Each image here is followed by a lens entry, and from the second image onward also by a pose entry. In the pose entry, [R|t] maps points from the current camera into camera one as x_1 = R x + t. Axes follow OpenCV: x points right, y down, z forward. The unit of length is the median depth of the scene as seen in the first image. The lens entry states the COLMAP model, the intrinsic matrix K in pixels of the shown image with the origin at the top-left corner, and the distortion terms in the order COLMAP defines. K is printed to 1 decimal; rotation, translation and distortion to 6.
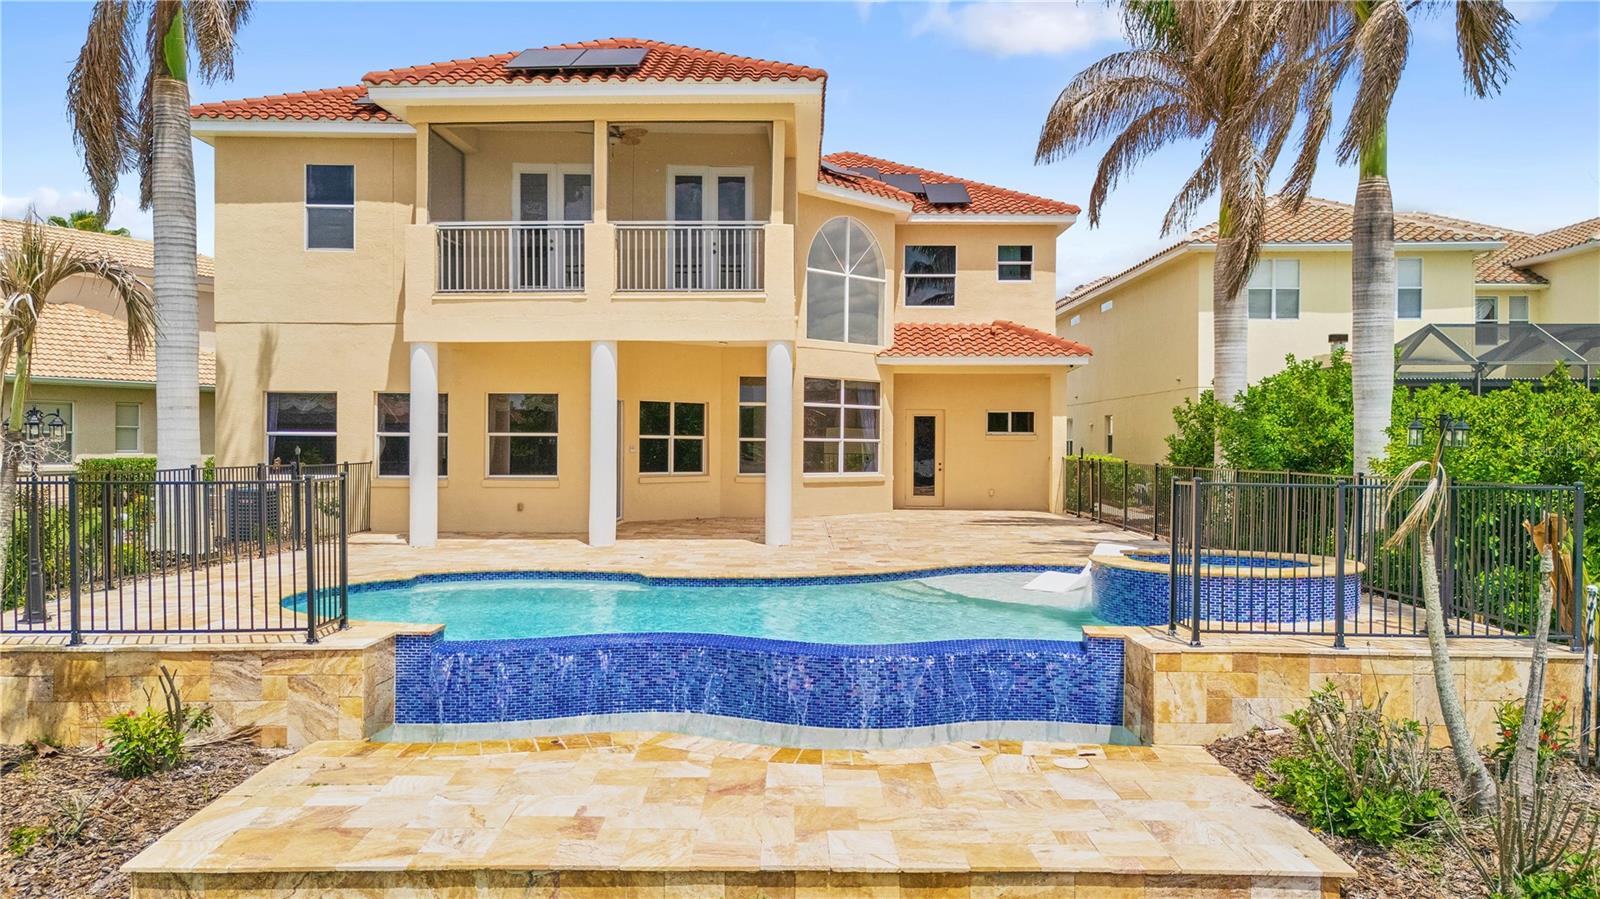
lens RADIAL K [[1224.3, 0, 800.0], [0, 1224.3, 449.5], [0, 0, 1]] dist [0.040676, -0.003566]
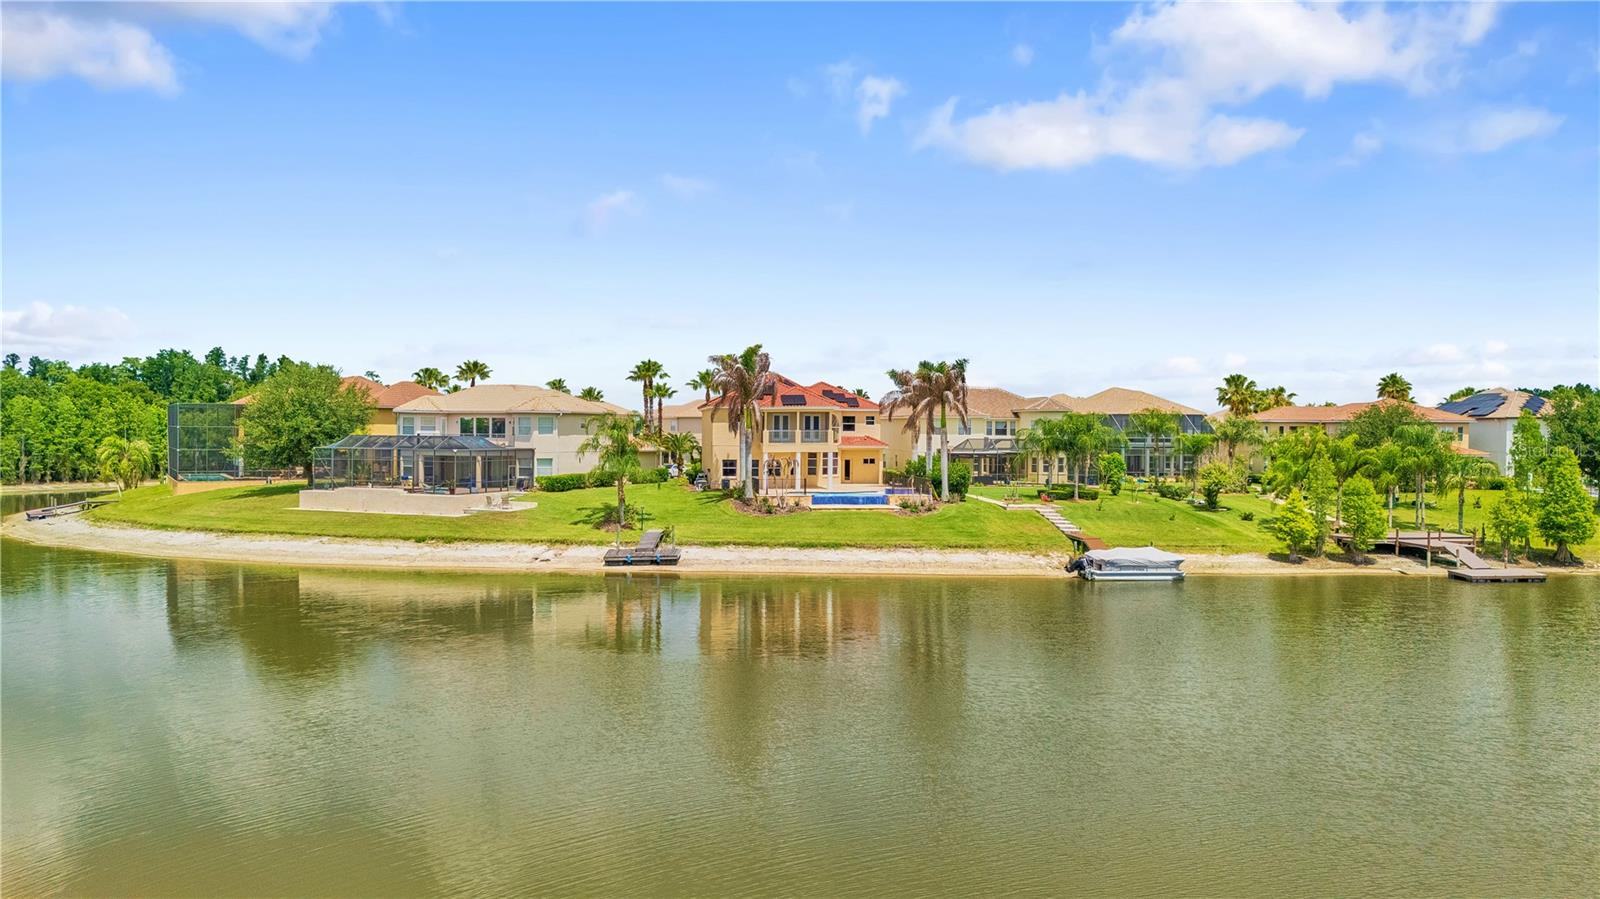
lens RADIAL K [[1251.7, 0, 752.4], [0, 1251.7, 437.8], [0, 0, 1]] dist [0.012983, -0.003031]
pose [[0.994859, -0.000053, 0.101274, -0.898204], [-0.000256, 0.999995, 0.003039, -0.162677], [-0.101274, -0.003049, 0.994854, -4.371647]]
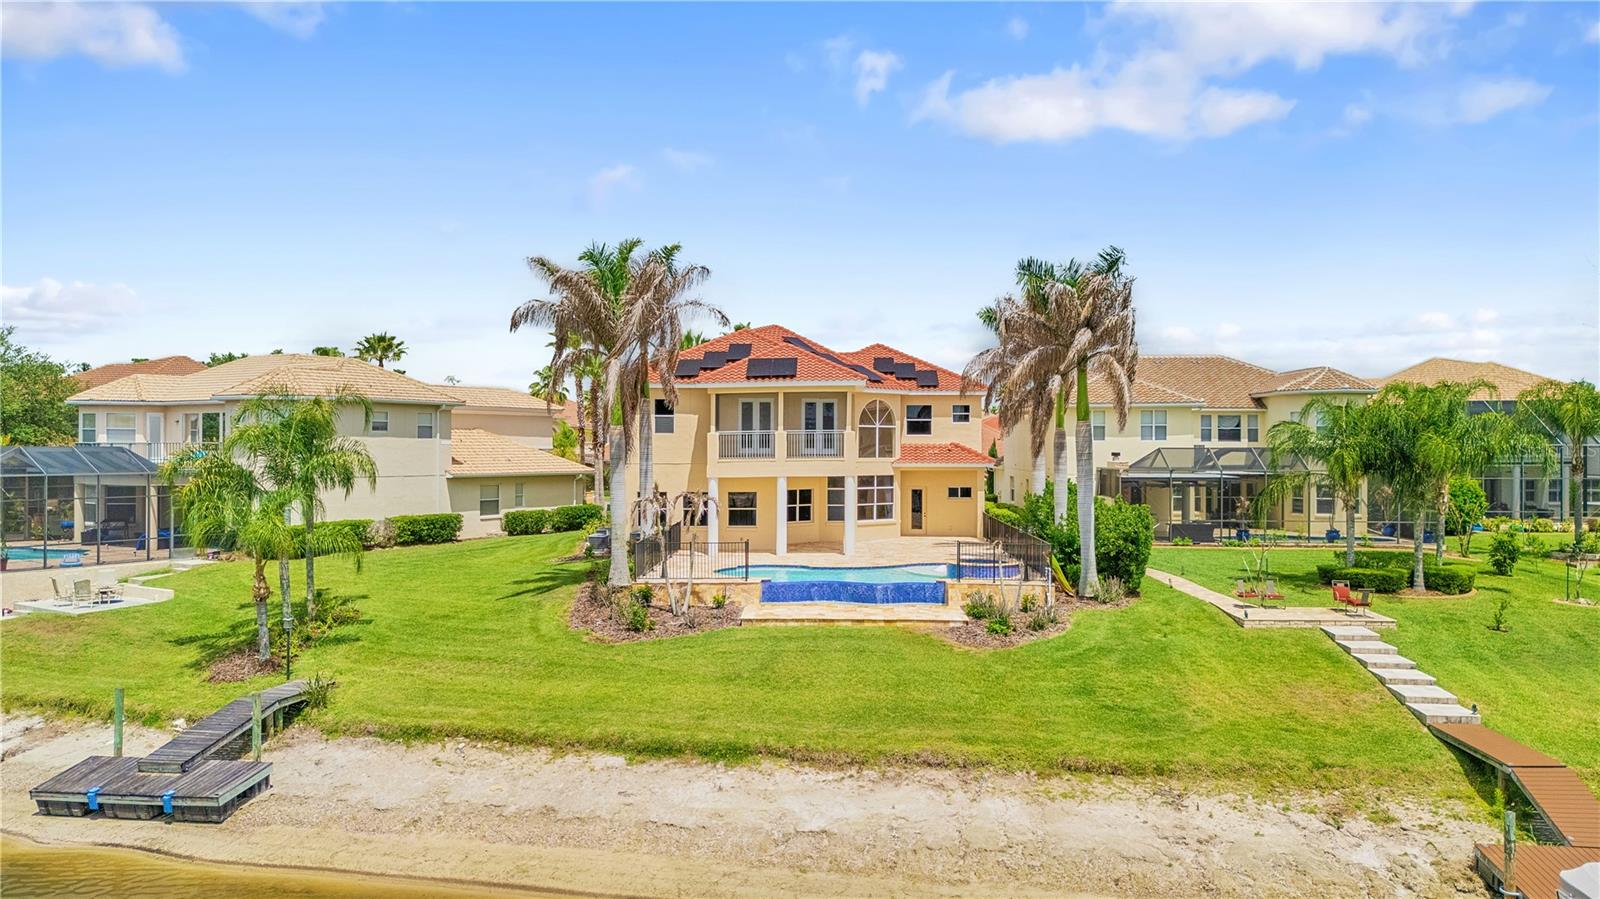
lens RADIAL K [[1251.7, 0, 752.4], [0, 1251.7, 437.8], [0, 0, 1]] dist [0.012983, -0.003031]
pose [[0.997638, -0.005734, -0.068453, -0.039713], [0.005249, 0.999960, -0.007273, -0.147285], [0.068492, 0.006896, 0.997628, -1.600499]]
